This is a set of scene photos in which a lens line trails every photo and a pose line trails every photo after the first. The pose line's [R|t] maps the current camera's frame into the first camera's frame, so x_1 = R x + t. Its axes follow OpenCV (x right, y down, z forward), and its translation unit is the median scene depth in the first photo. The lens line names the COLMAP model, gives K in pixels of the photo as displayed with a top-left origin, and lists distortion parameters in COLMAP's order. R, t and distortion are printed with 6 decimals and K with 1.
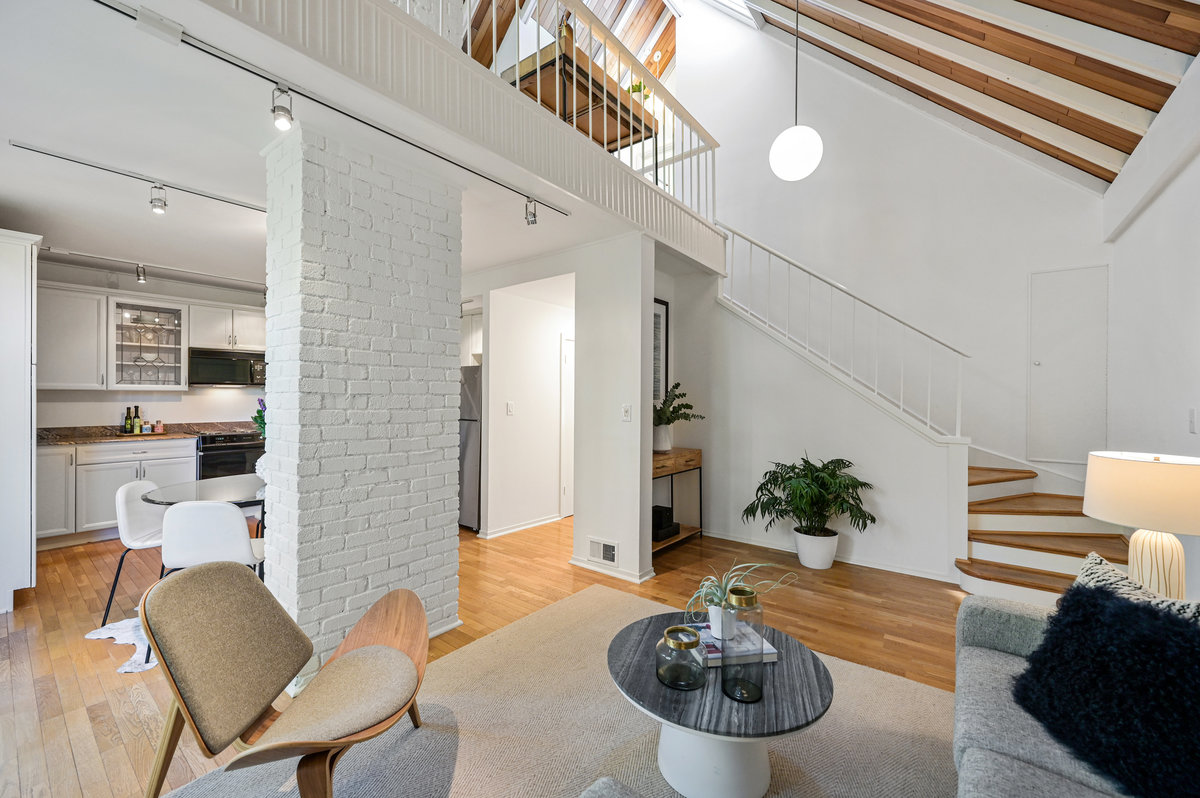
lens RADIAL K [[484.2, 0, 597.1], [0, 484.2, 398.6], [0, 0, 1]] dist [0.002321, -0.000235]
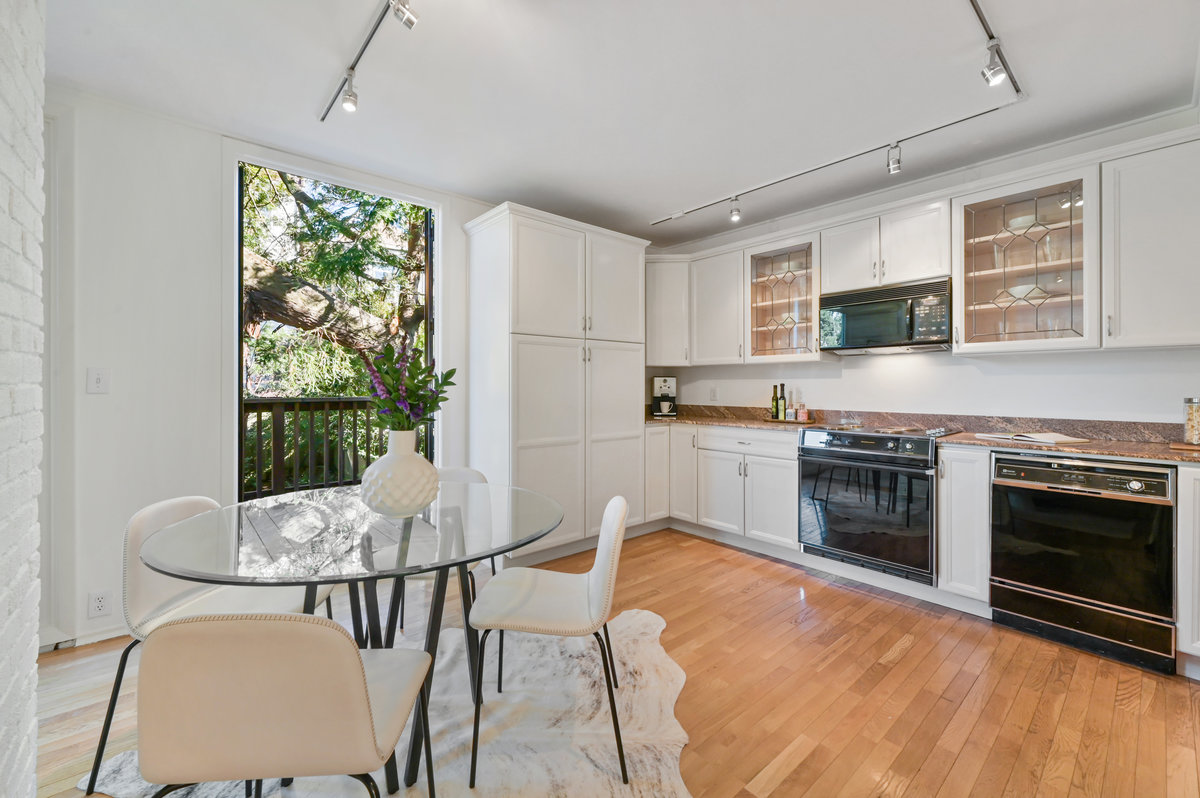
lens RADIAL K [[484.2, 0, 605.5], [0, 484.2, 377.3], [0, 0, 1]] dist [0.002321, -0.000235]
pose [[-0.181381, -0.021752, -0.983172, -0.144842], [-0.006504, 0.999760, -0.020919, 0.022923], [0.983391, 0.002600, -0.181479, 0.864659]]
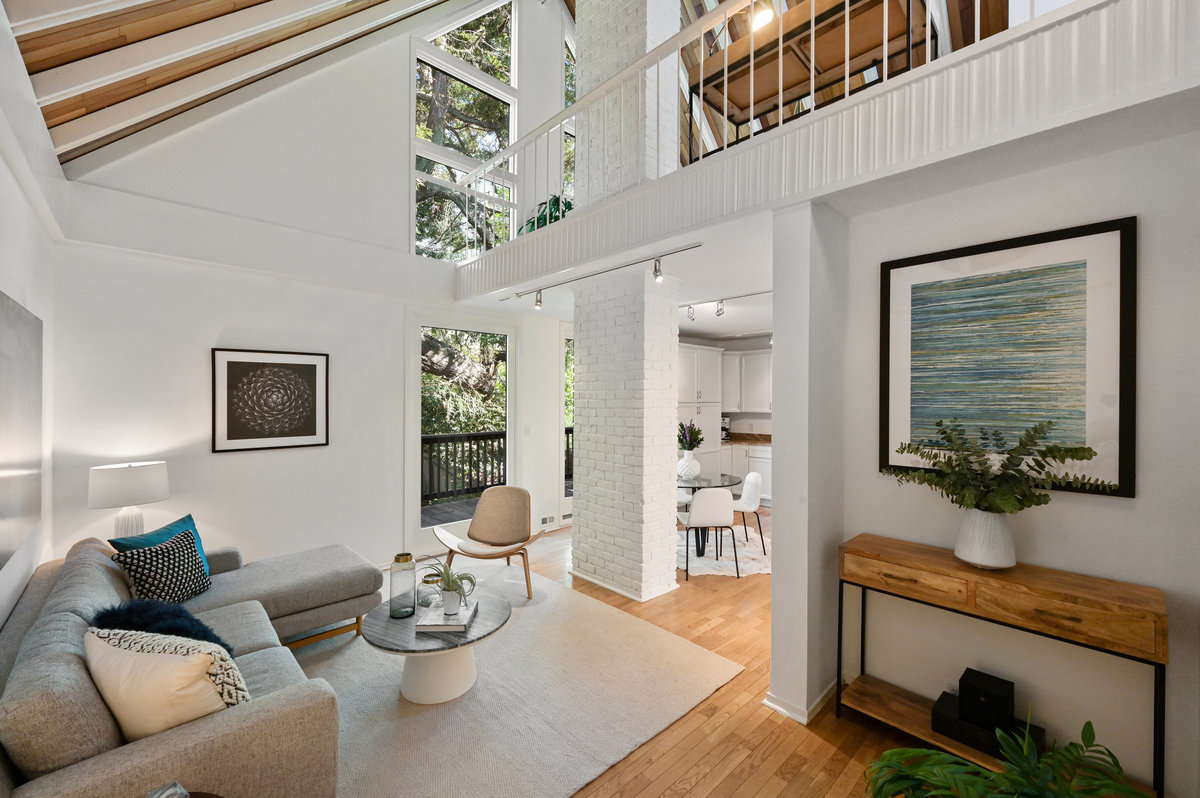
lens RADIAL K [[484.2, 0, 592.4], [0, 484.2, 396.6], [0, 0, 1]] dist [0.002321, -0.000235]
pose [[-0.161256, -0.012798, -0.986830, 0.616560], [-0.005978, 0.999910, -0.011990, -0.045246], [0.986894, 0.003966, -0.161318, 0.634794]]
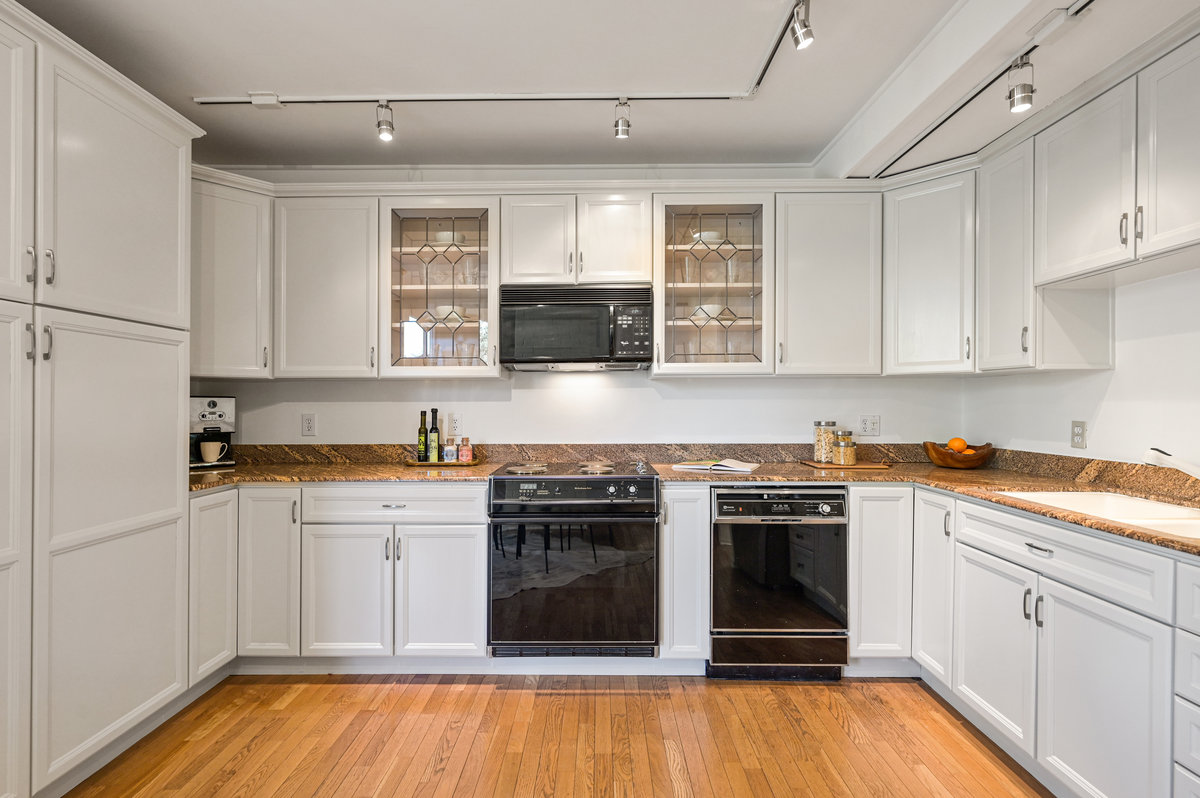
lens RADIAL K [[557.6, 0, 594.8], [0, 557.6, 397.5], [0, 0, 1]] dist [-0.003892, 0.000828]
pose [[0.605594, -0.015188, -0.795629, -0.367162], [0.001608, 0.999839, -0.017862, 0.014105], [0.795772, 0.009537, 0.605521, 0.774229]]
